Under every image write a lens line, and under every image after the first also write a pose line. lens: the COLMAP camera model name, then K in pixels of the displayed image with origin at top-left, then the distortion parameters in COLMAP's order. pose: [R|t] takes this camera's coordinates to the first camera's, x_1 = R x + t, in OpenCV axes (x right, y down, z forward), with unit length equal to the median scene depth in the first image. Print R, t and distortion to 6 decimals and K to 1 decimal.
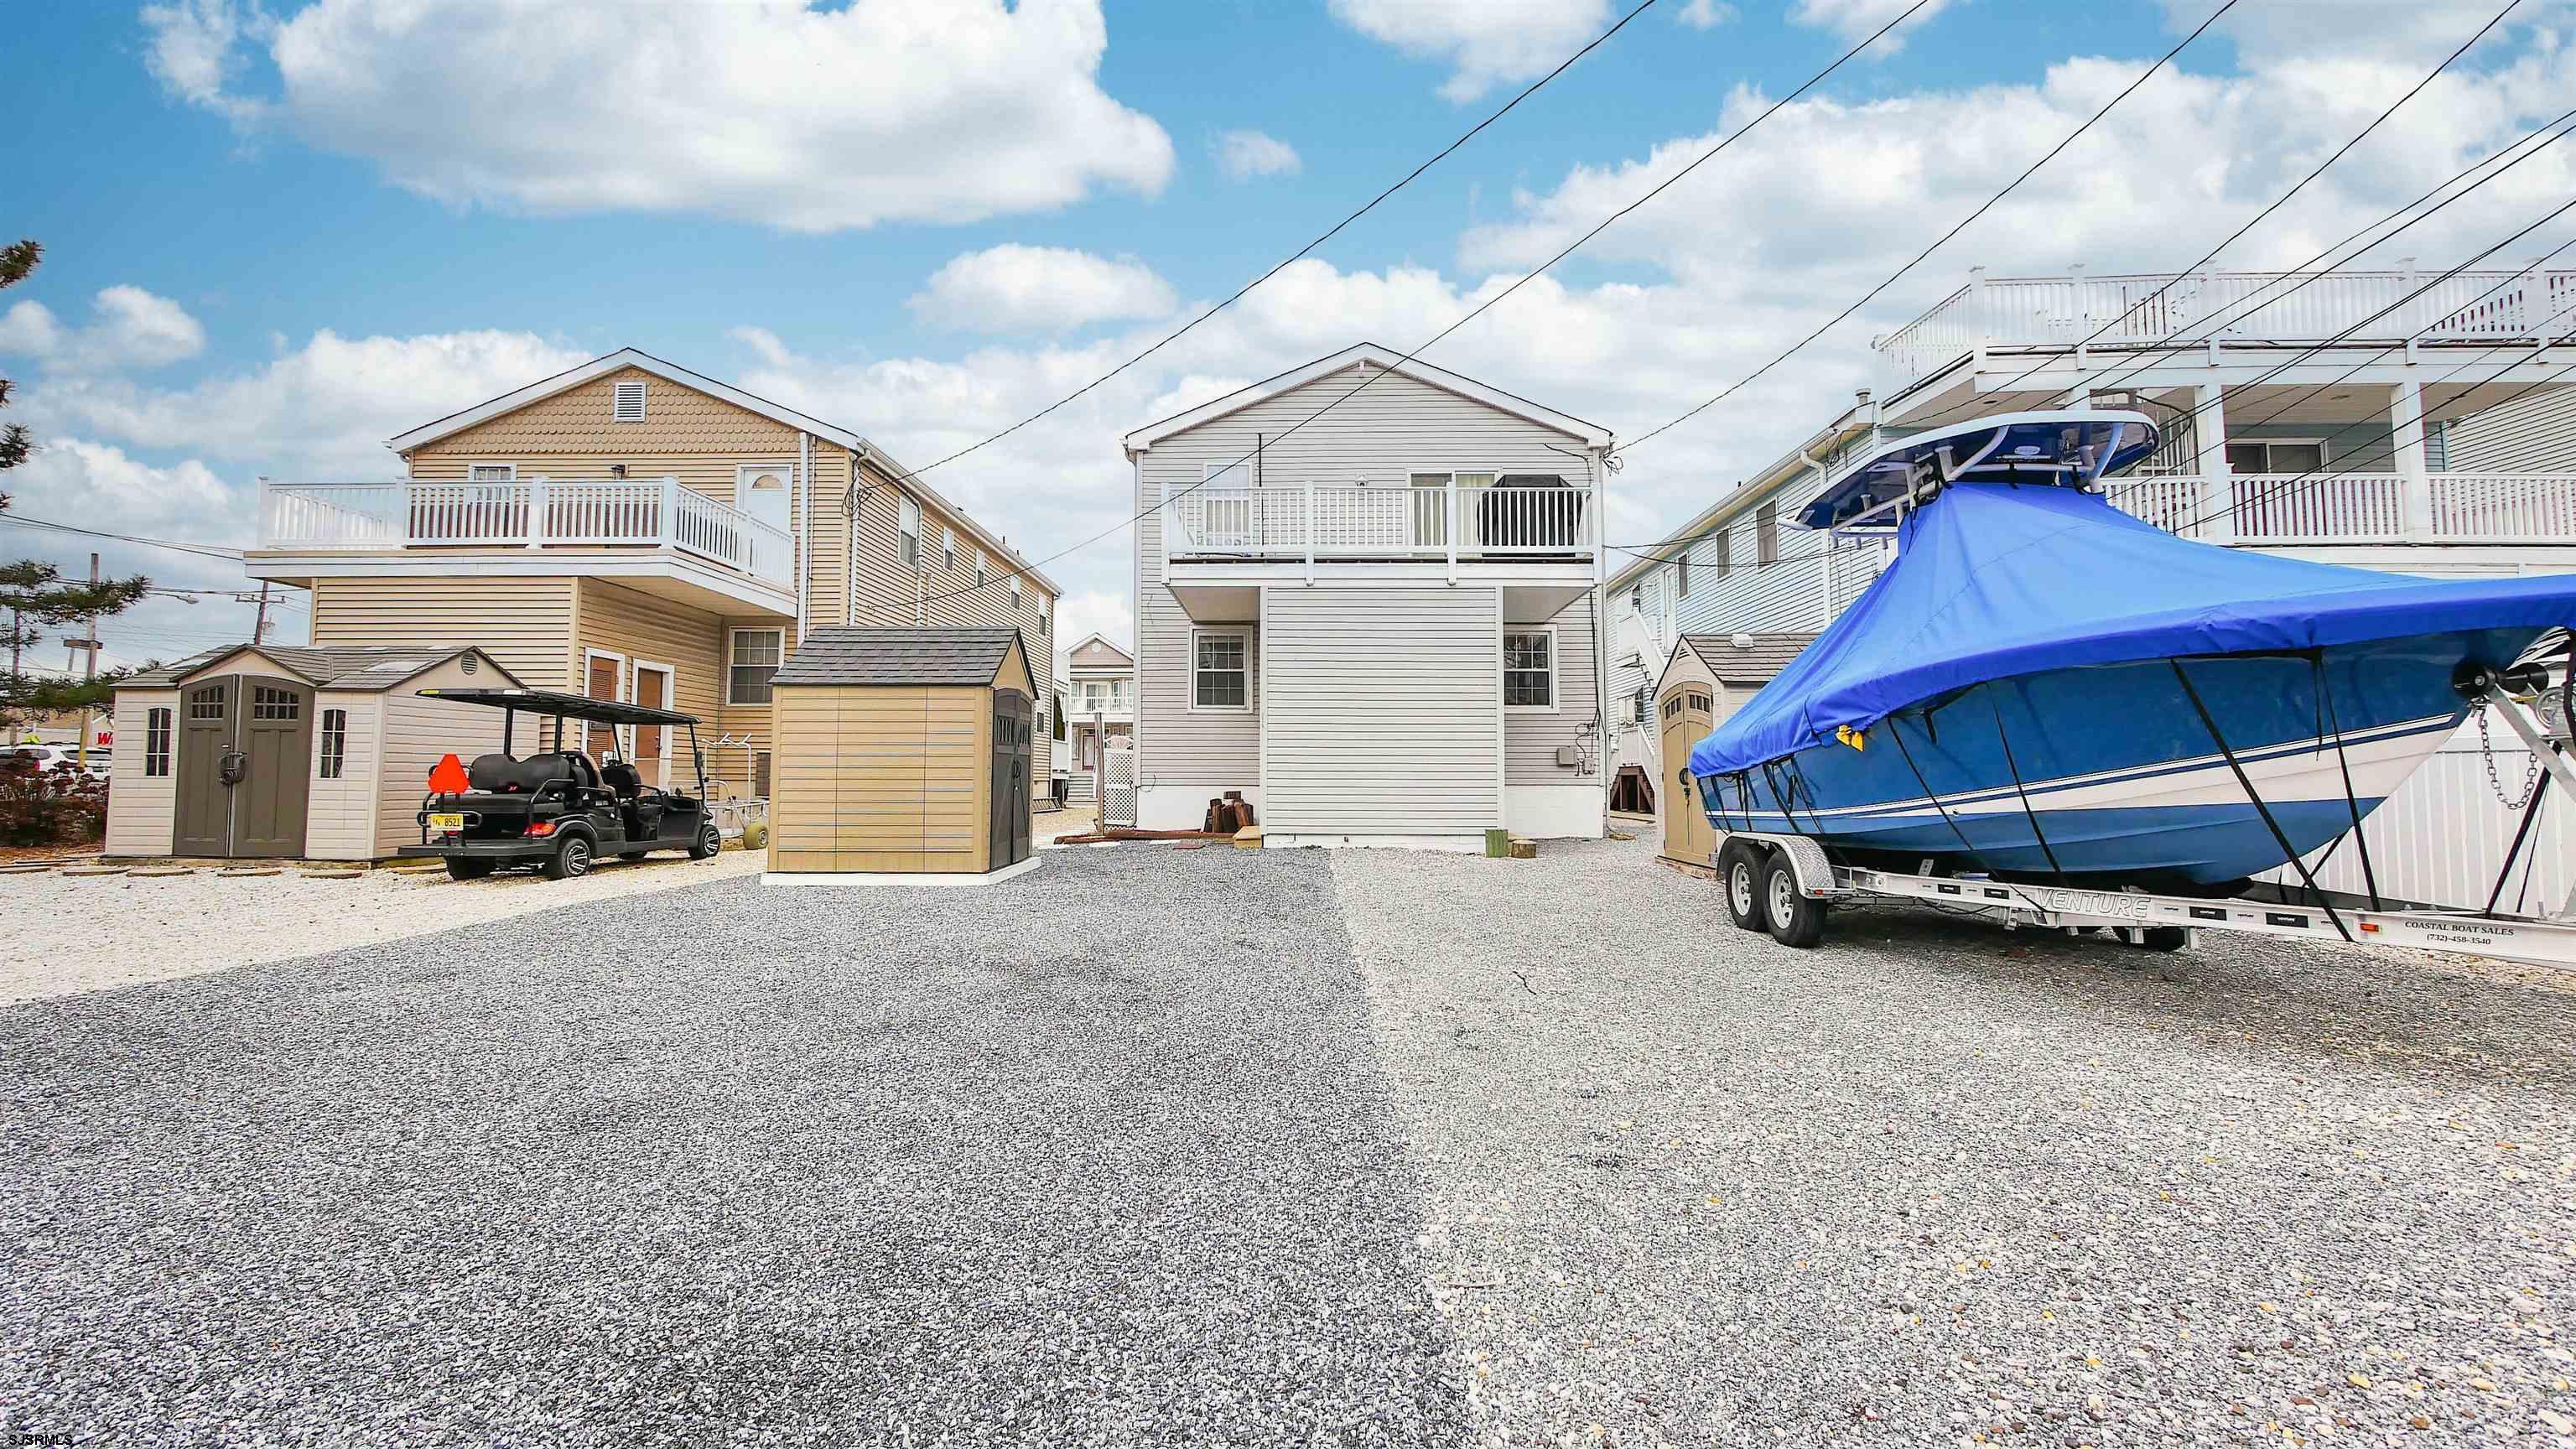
lens RADIAL K [[1062.8, 0, 1286.7], [0, 1062.8, 707.9], [0, 0, 1]] dist [-0.008817, 0.000609]
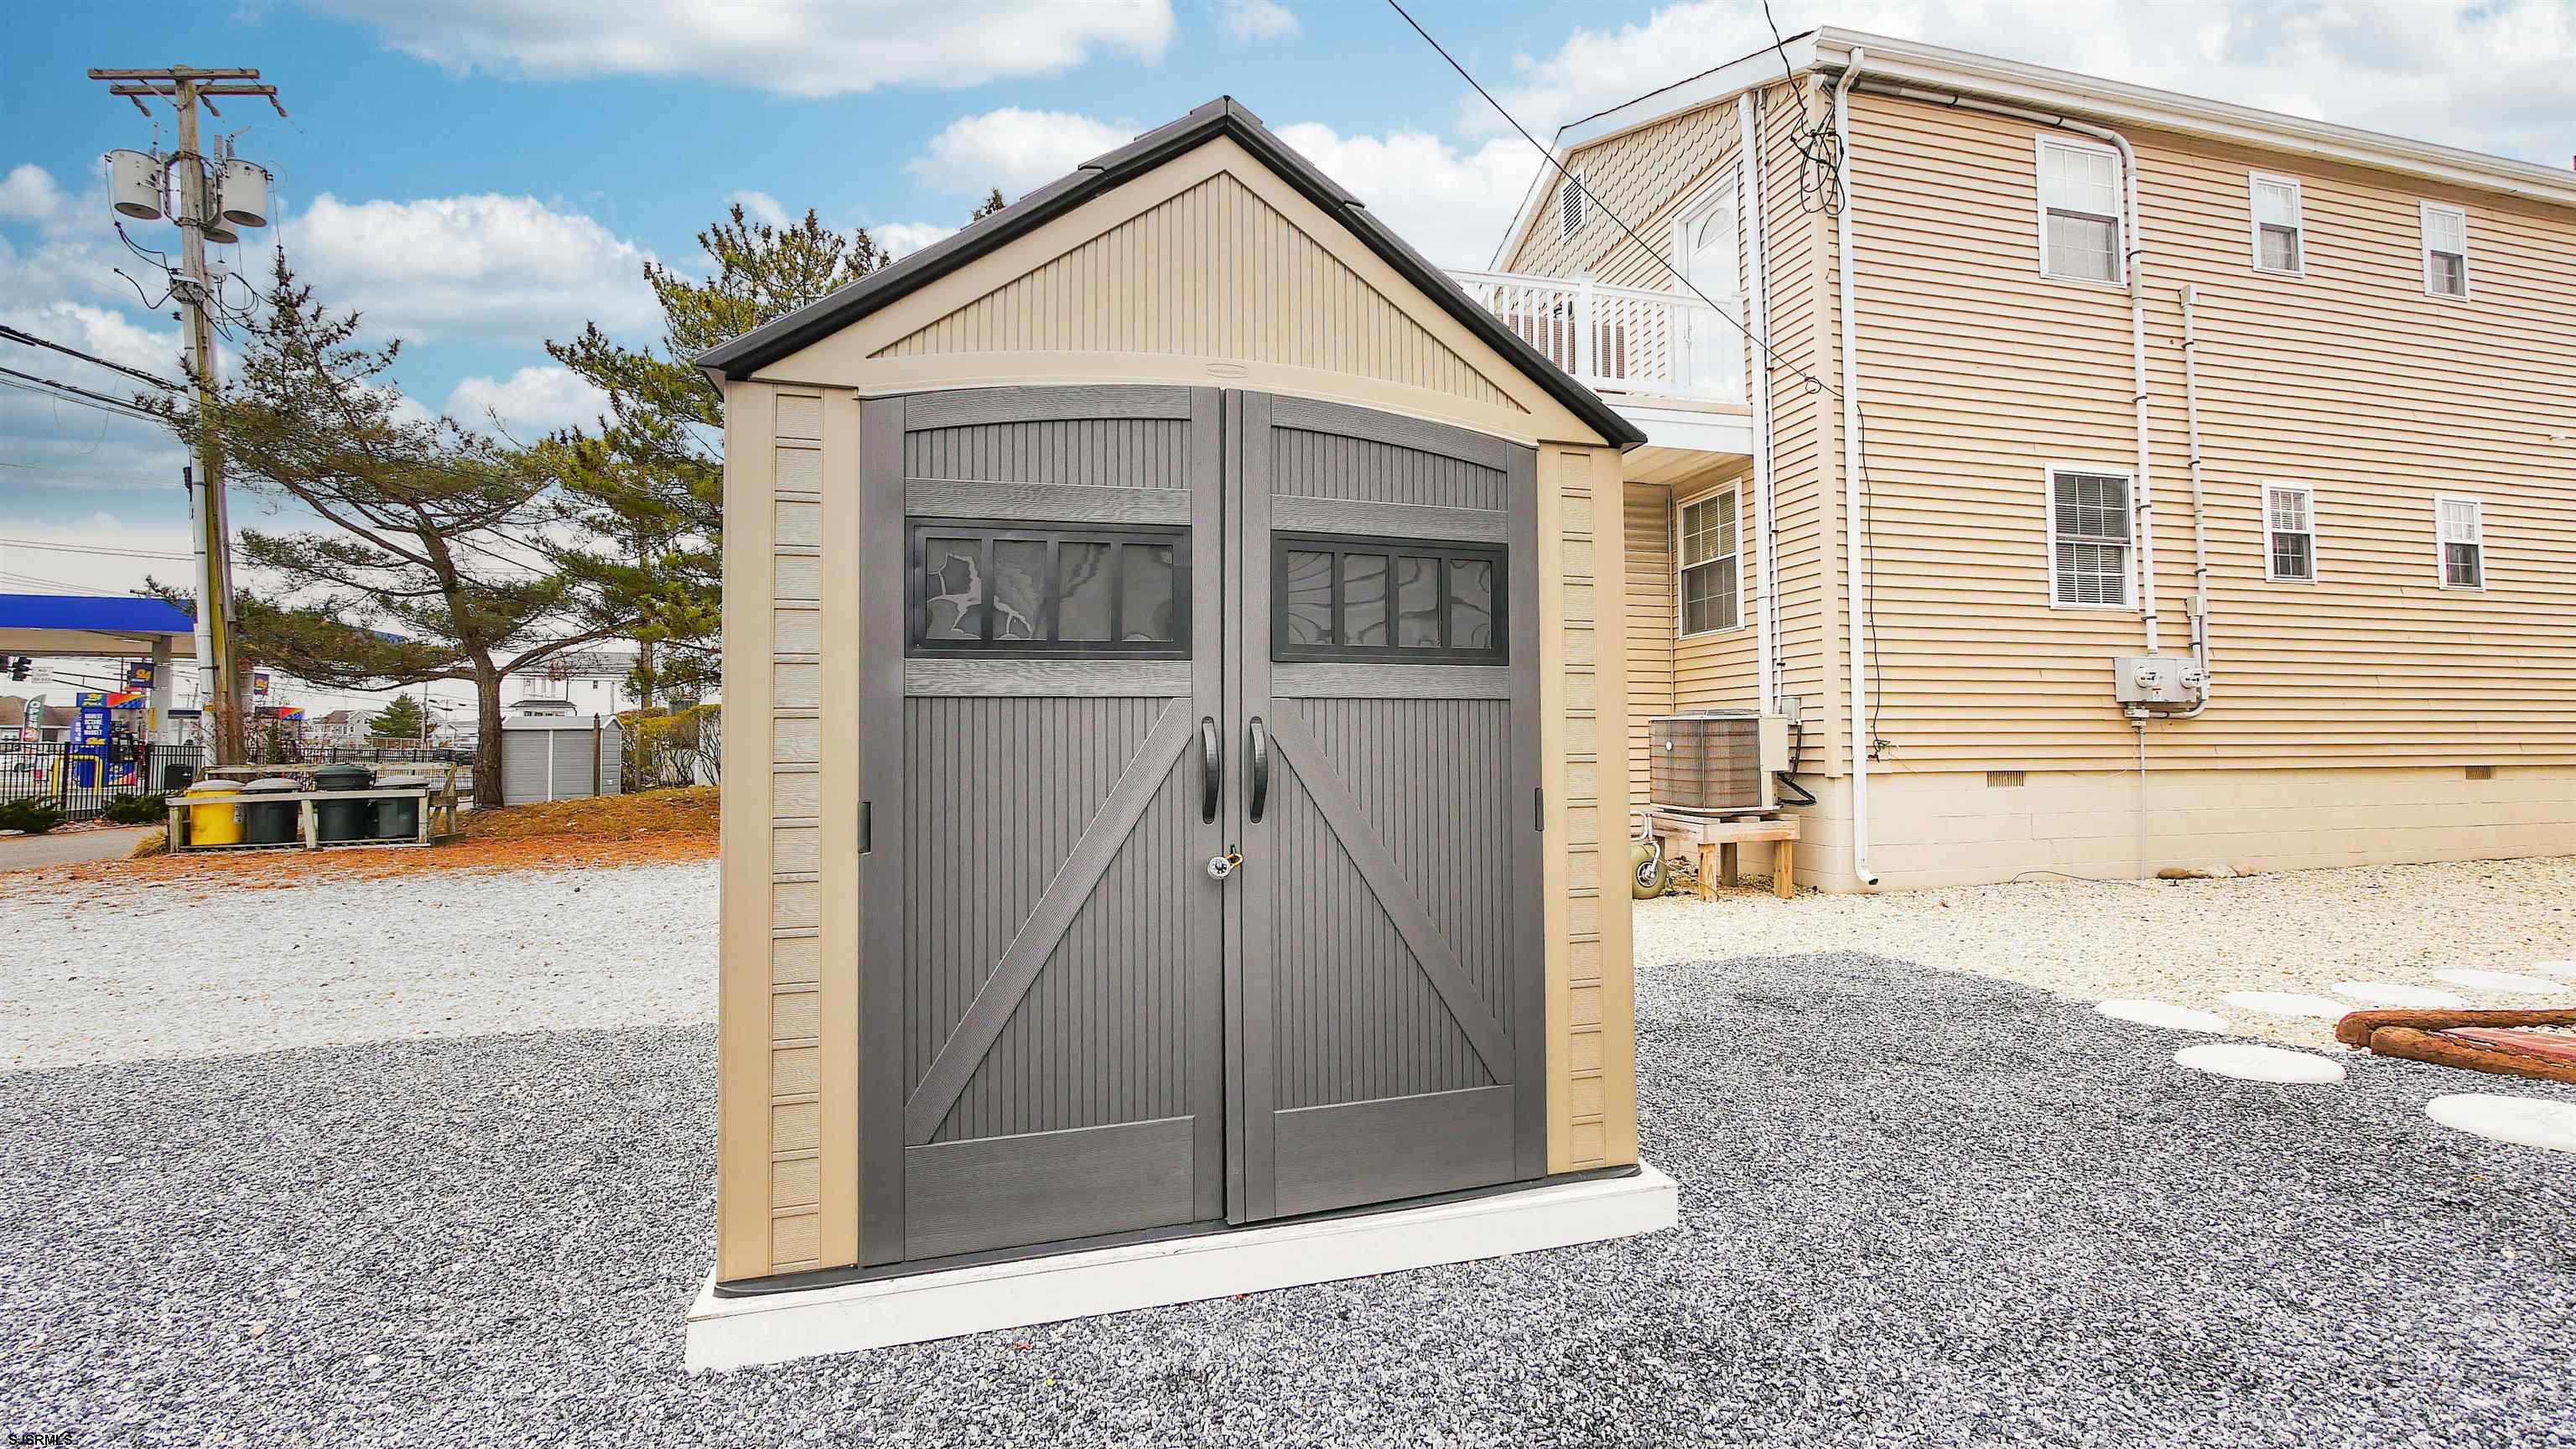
lens RADIAL K [[1062.9, 0, 1288.6], [0, 1062.9, 705.8], [0, 0, 1]] dist [-0.009809, 0.001603]
pose [[0.262609, -0.045993, -0.963806, -0.042306], [0.070678, 0.997097, -0.028324, 0.043475], [0.962310, -0.060682, 0.265097, 0.805275]]
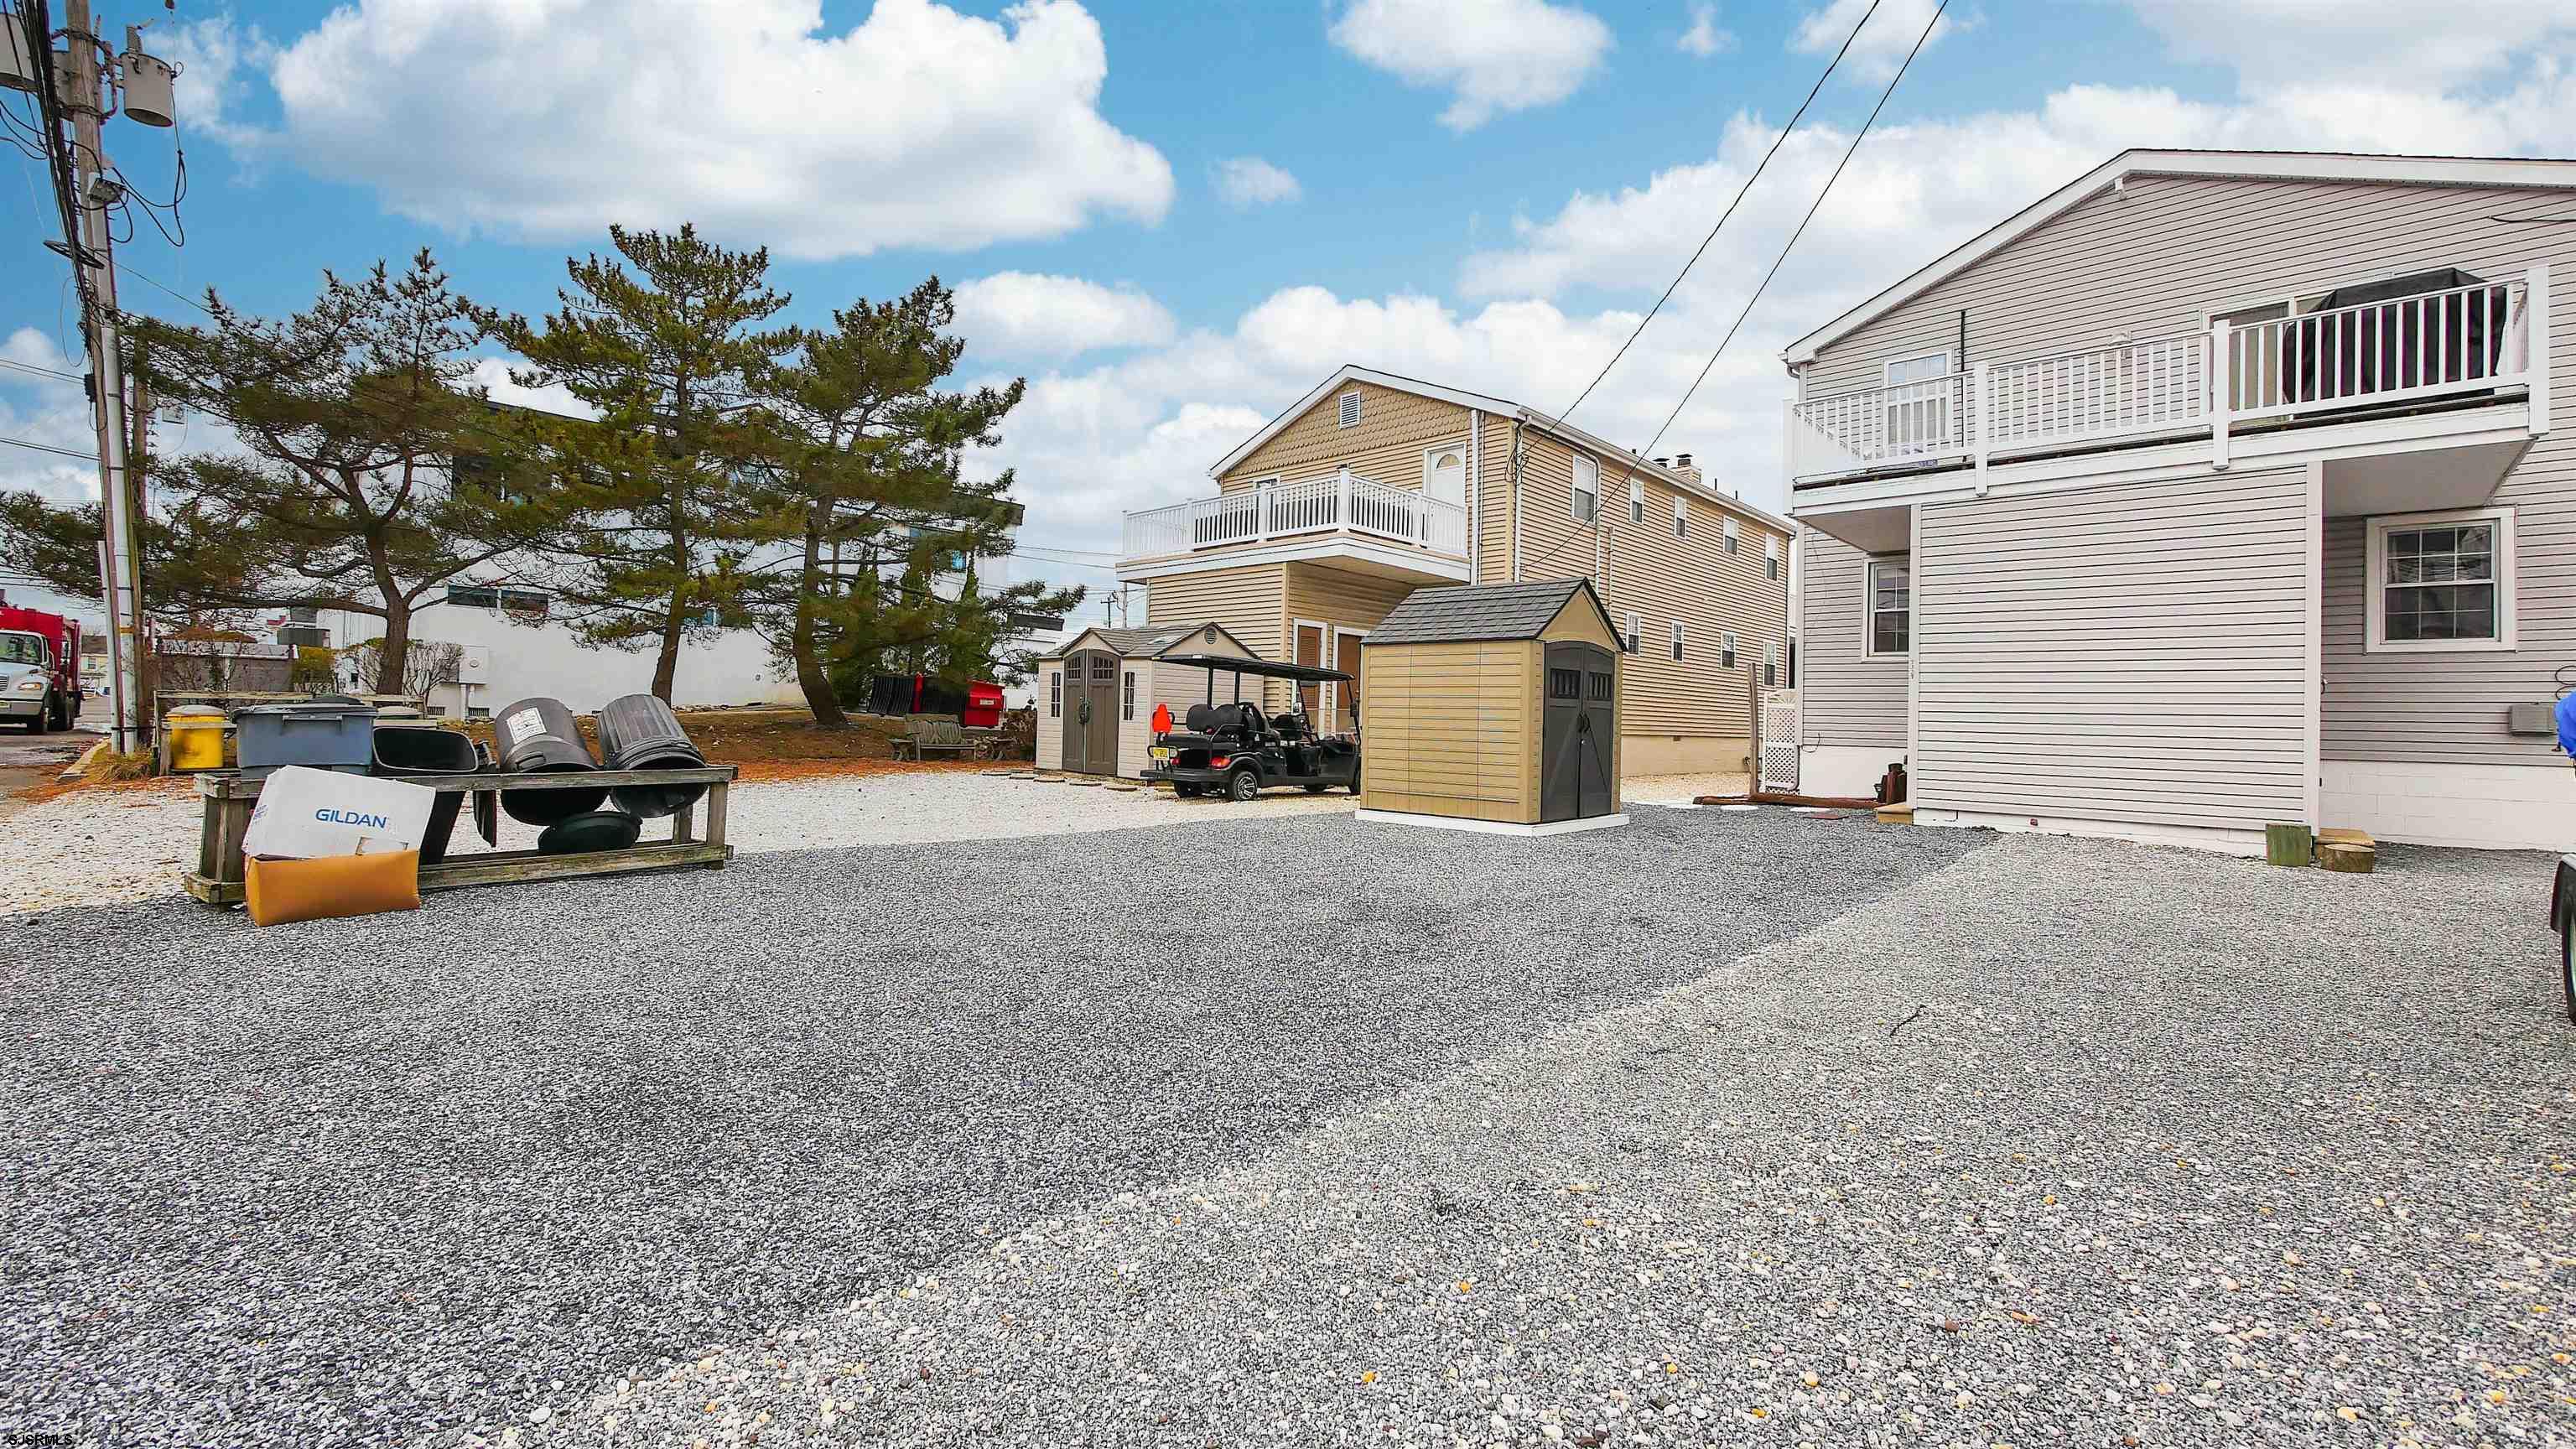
lens RADIAL K [[1062.9, 0, 1288.6], [0, 1062.9, 705.8], [0, 0, 1]] dist [-0.009809, 0.001603]
pose [[0.739041, 0.007207, -0.673622, 0.174023], [0.020088, 0.999262, 0.032730, 0.003561], [0.673361, -0.037721, 0.738351, 0.076398]]
